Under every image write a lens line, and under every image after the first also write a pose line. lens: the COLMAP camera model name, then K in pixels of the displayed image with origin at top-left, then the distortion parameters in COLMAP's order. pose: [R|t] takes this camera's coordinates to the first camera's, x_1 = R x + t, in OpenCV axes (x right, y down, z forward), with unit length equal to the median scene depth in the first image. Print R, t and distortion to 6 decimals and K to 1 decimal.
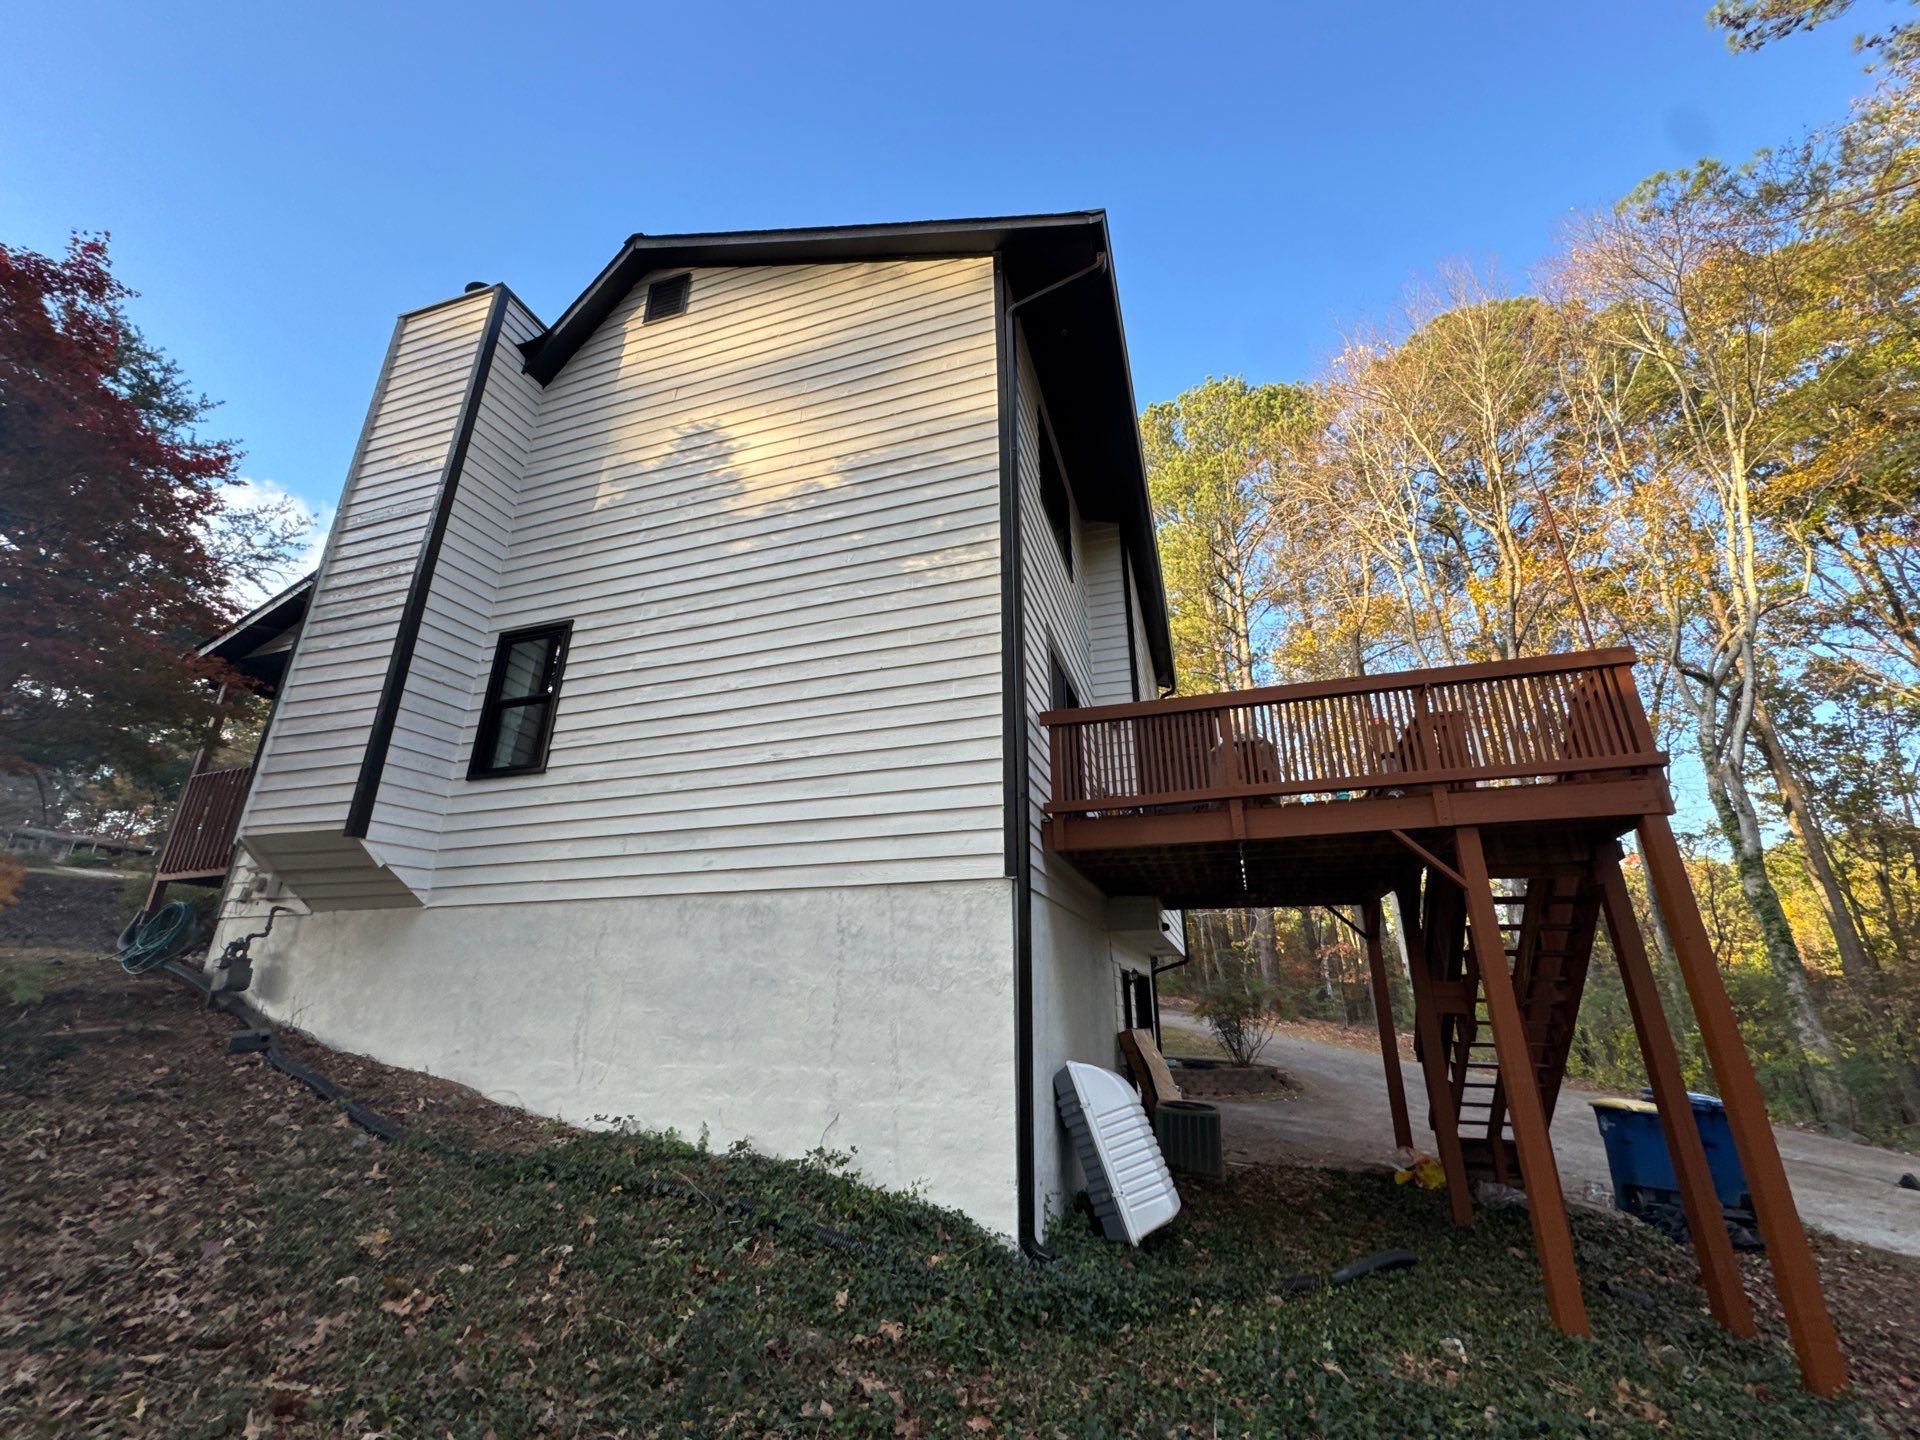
lens RADIAL K [[770.6, 0, 964.6], [0, 770.6, 717.6], [0, 0, 1]] dist [-0.001034, -0.002095]
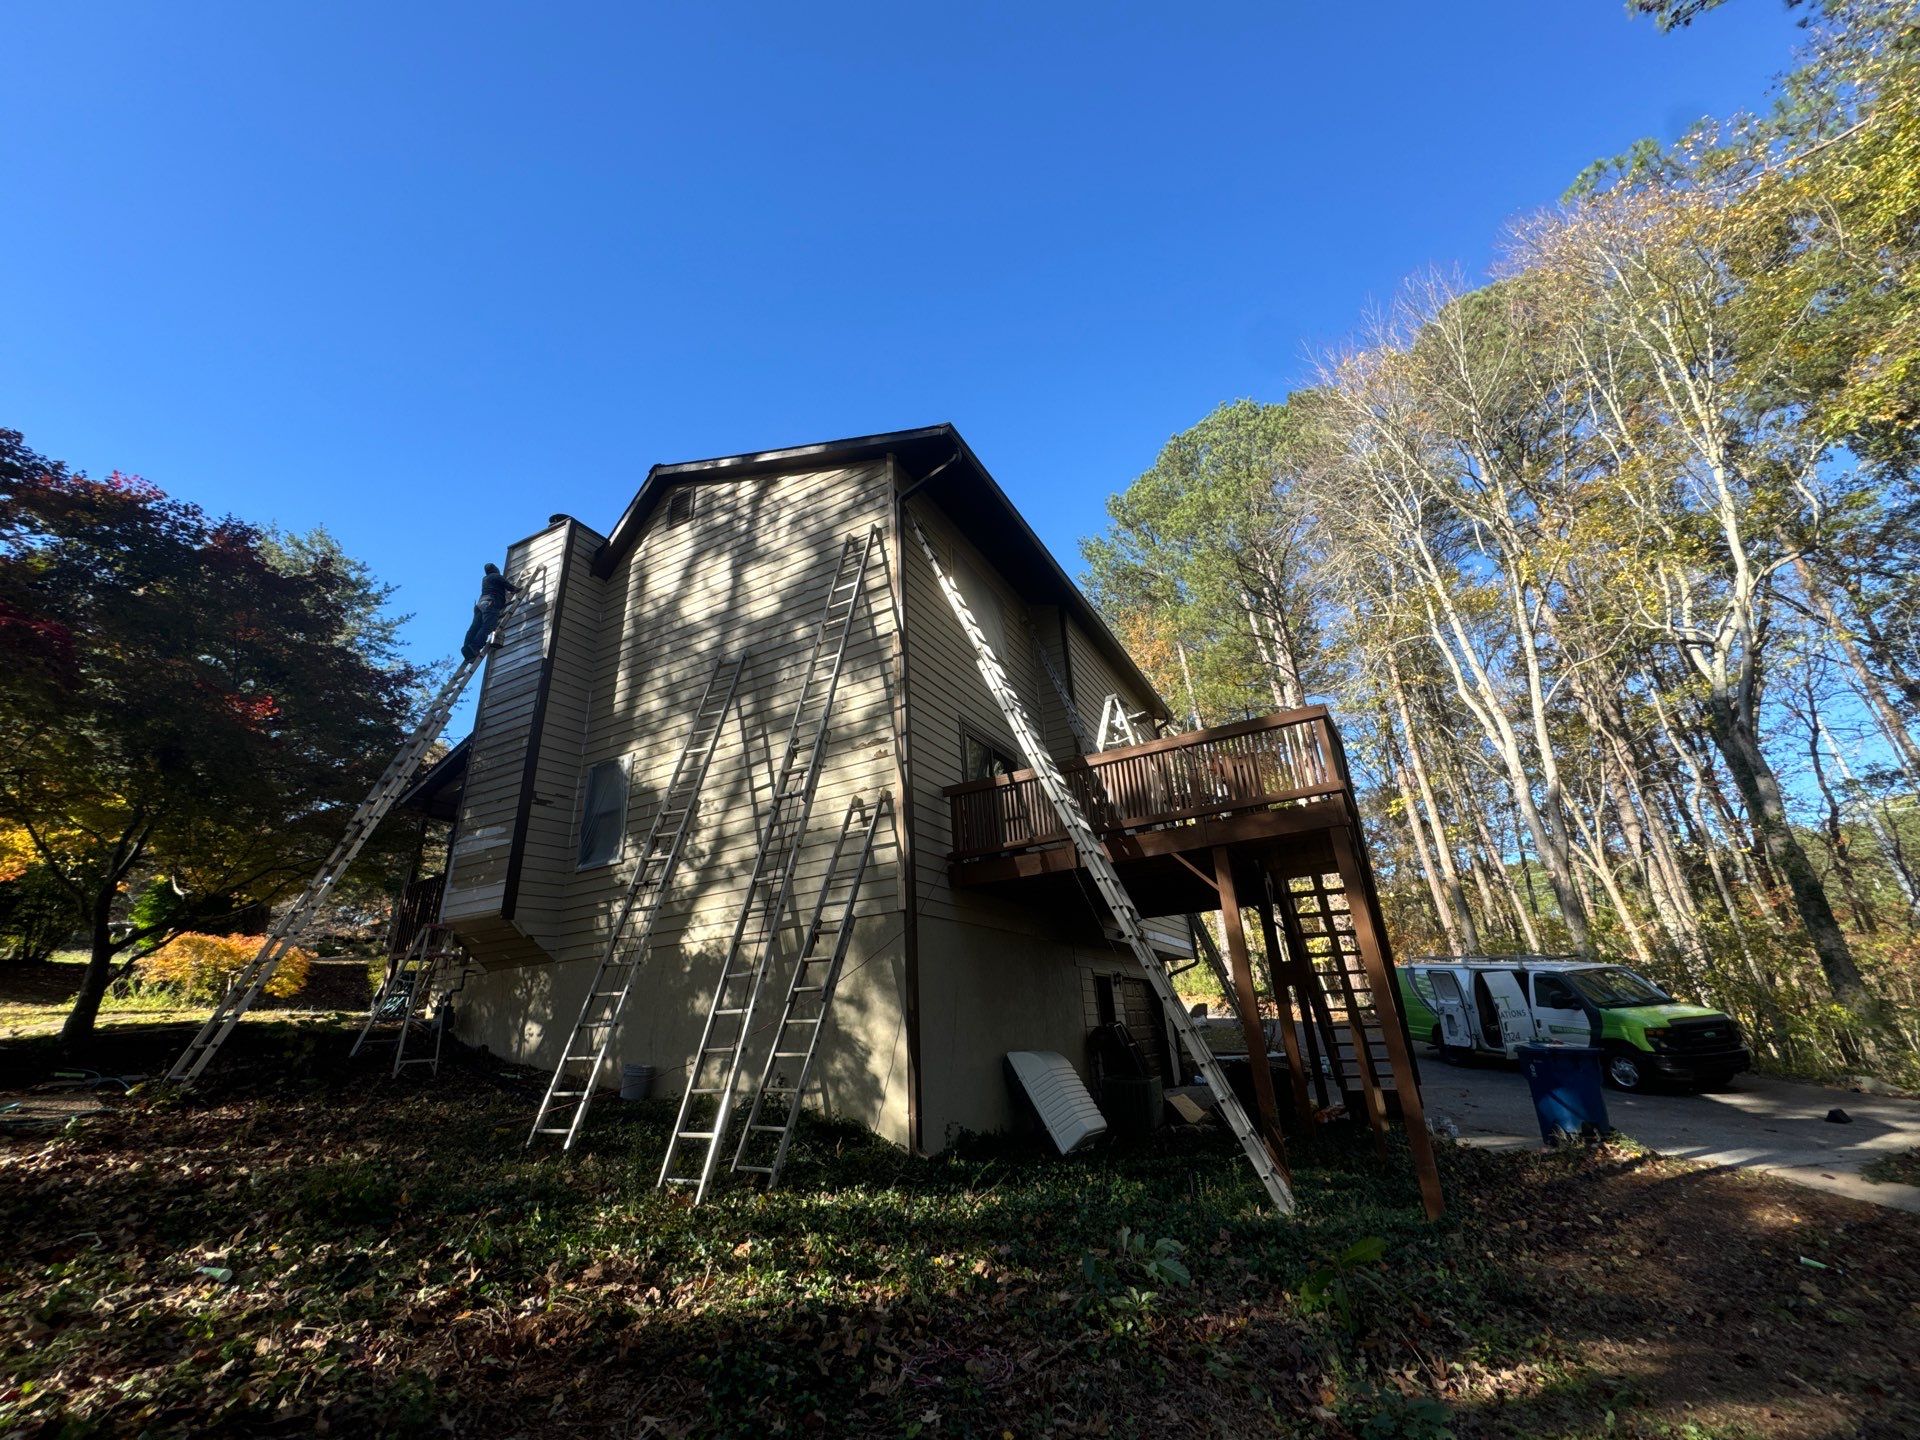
lens RADIAL K [[762.7, 0, 967.9], [0, 762.7, 708.6], [0, 0, 1]] dist [-0.003235, -0.000218]
pose [[0.982959, -0.124113, -0.135602, 0.267919], [0.118271, 0.991704, -0.050357, -0.056224], [0.140727, 0.033461, 0.989483, -0.278617]]
